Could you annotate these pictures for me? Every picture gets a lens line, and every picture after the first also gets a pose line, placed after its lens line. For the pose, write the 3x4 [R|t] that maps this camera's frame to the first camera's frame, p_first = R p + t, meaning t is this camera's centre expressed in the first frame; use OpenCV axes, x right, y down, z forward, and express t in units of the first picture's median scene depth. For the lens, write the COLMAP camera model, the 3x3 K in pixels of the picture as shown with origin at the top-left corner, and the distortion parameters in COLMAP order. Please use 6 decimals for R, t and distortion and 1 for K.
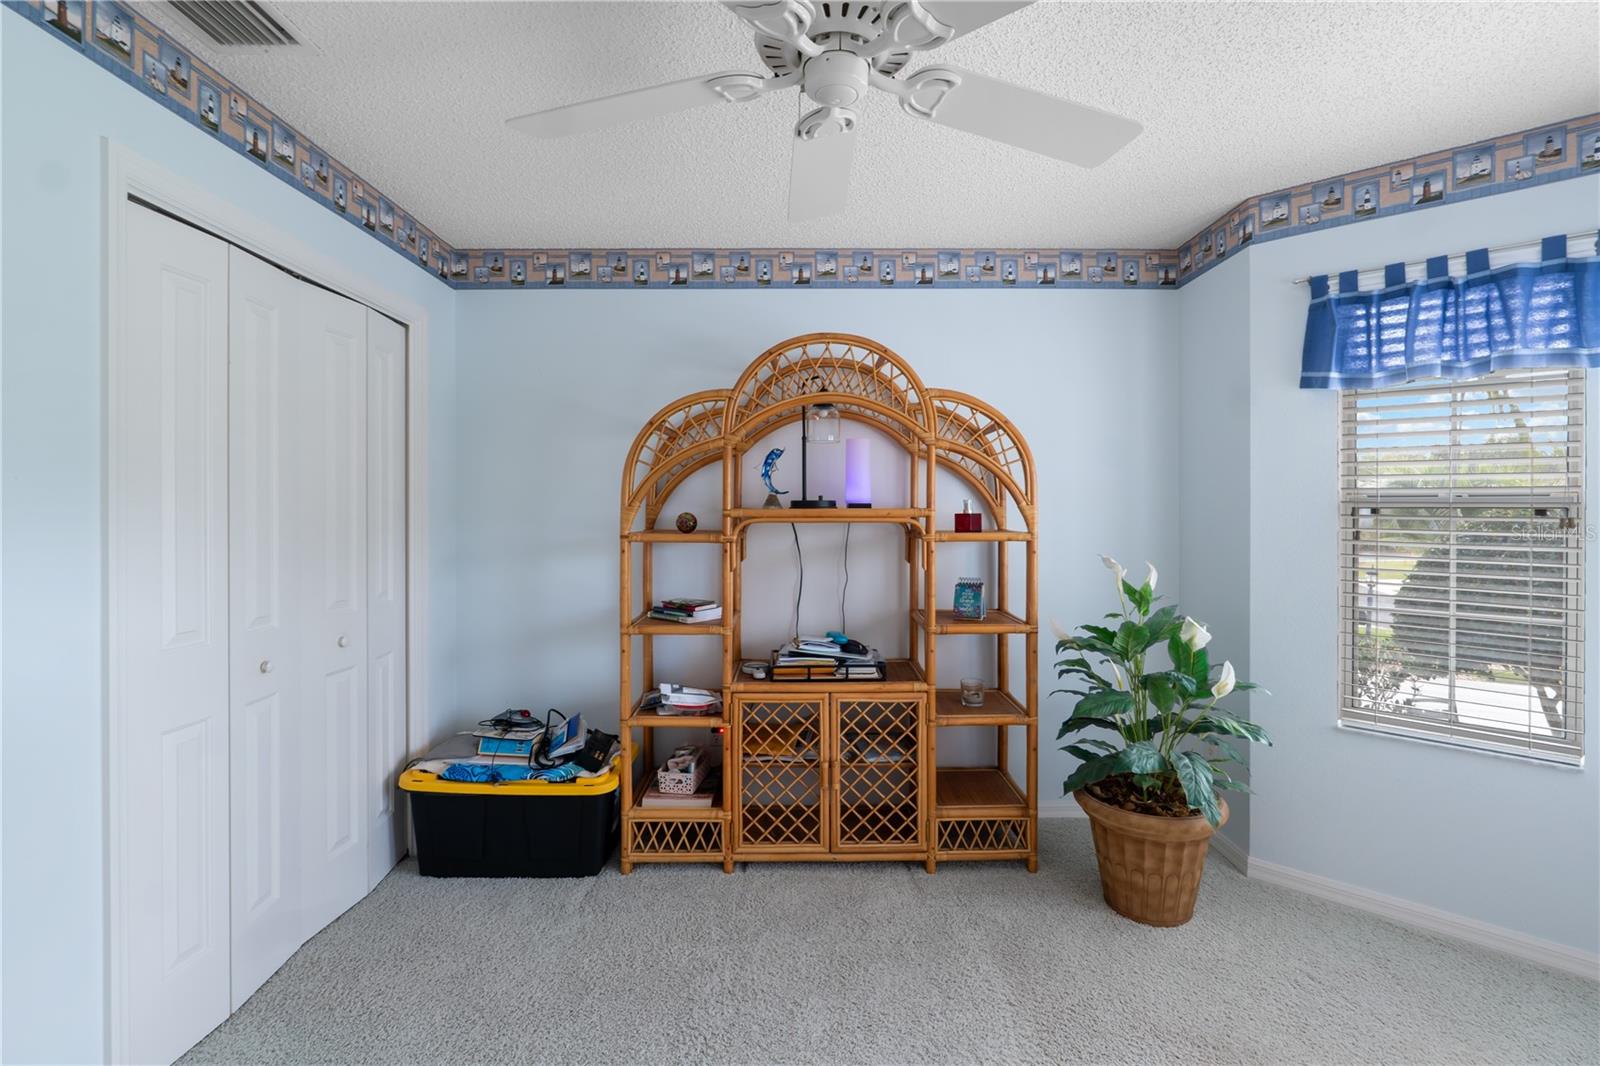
lens RADIAL K [[729.2, 0, 799.7], [0, 729.2, 495.3], [0, 0, 1]] dist [-0.010349, 0.001279]
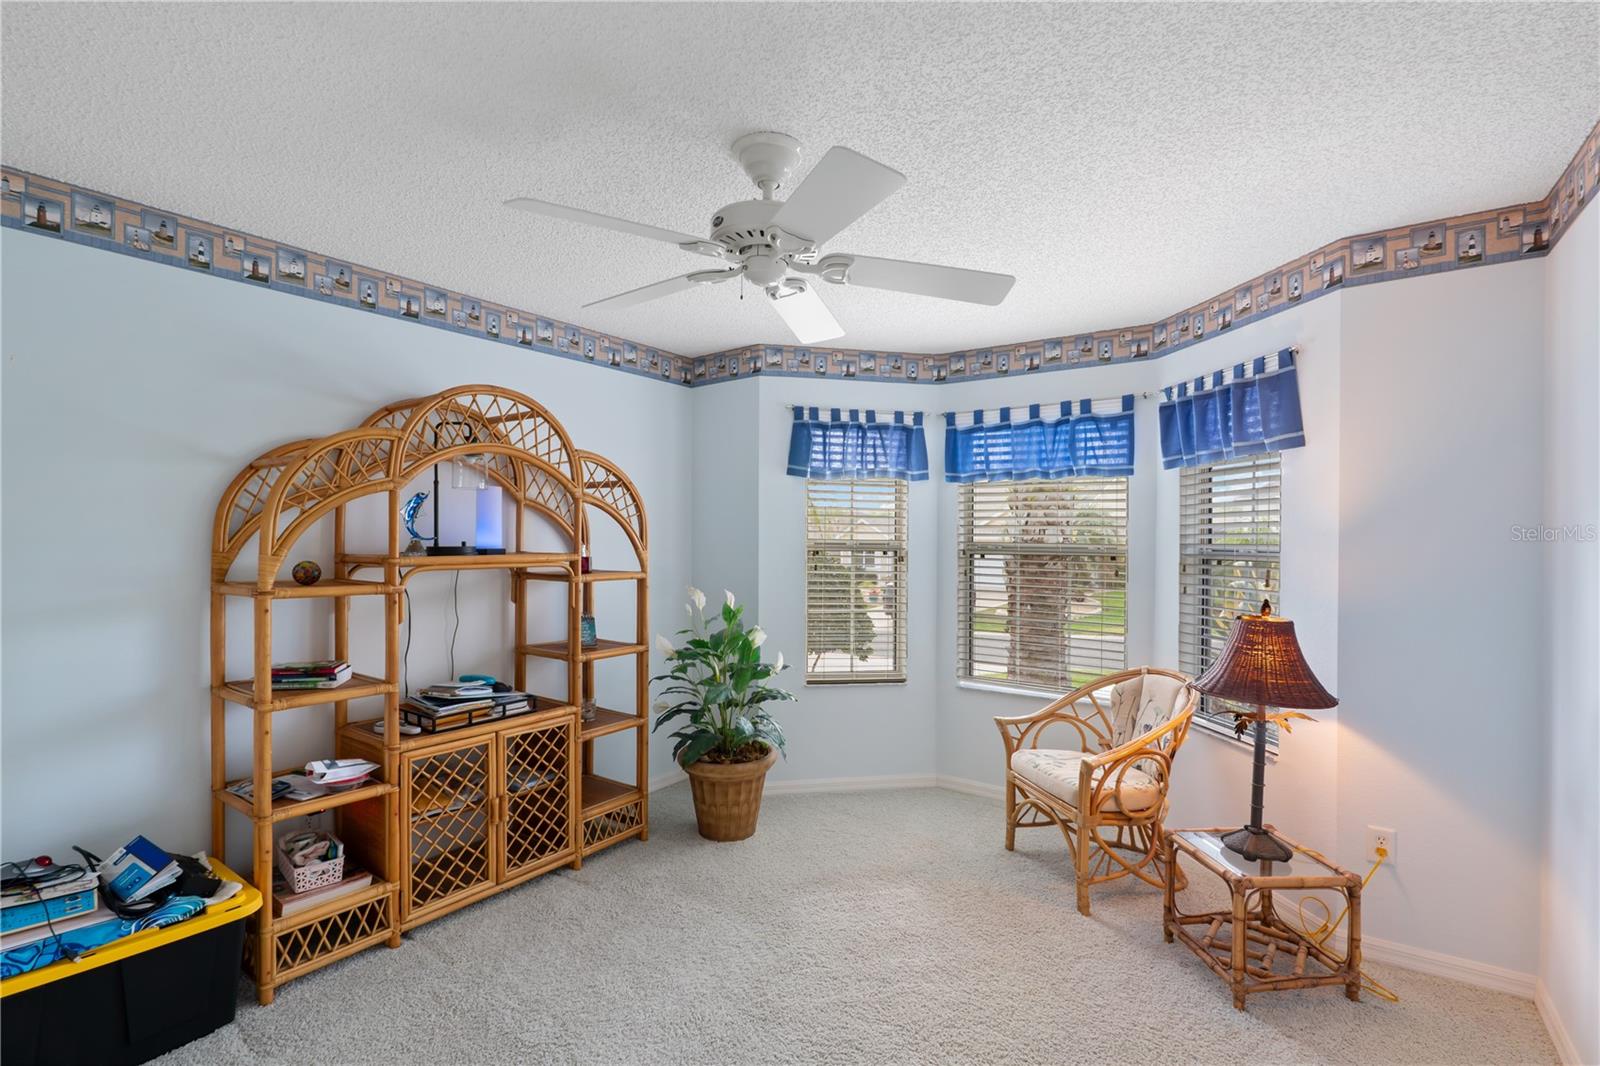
lens RADIAL K [[724.1, 0, 805.8], [0, 724.1, 531.5], [0, 0, 1]] dist [-0.011219, 0.000662]
pose [[0.591086, 0.013332, 0.806498, -0.533195], [-0.010966, 0.999904, -0.008492, -0.010903], [-0.806534, -0.003825, 0.591175, 0.036213]]
